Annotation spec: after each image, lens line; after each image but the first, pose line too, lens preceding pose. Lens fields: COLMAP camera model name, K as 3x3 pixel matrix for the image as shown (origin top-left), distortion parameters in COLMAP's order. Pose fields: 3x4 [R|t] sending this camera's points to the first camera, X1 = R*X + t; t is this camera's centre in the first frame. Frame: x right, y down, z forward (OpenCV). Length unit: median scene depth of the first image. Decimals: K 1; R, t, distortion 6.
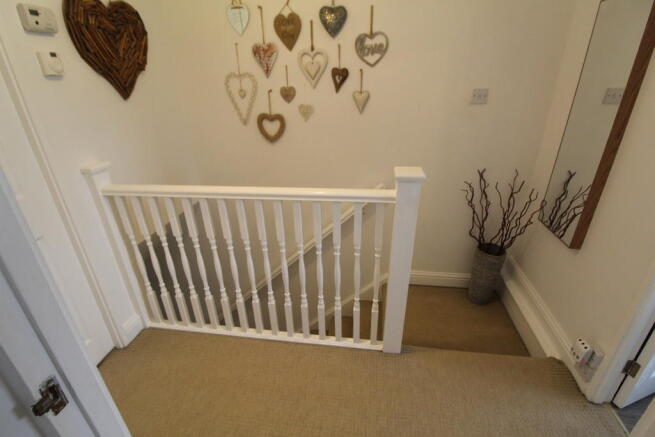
lens RADIAL K [[305.3, 0, 327.5], [0, 305.3, 218.5], [0, 0, 1]] dist [-0.001087, -0.010721]
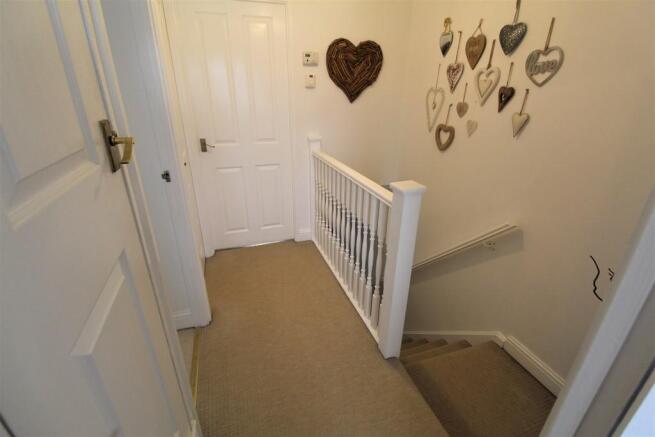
lens RADIAL K [[305.3, 0, 327.5], [0, 305.3, 218.5], [0, 0, 1]] dist [-0.001087, -0.010721]
pose [[0.457896, 0.374514, -0.806270, 0.711143], [-0.390991, 0.899349, 0.195698, -0.098181], [0.798409, 0.225635, 0.558240, 0.129946]]
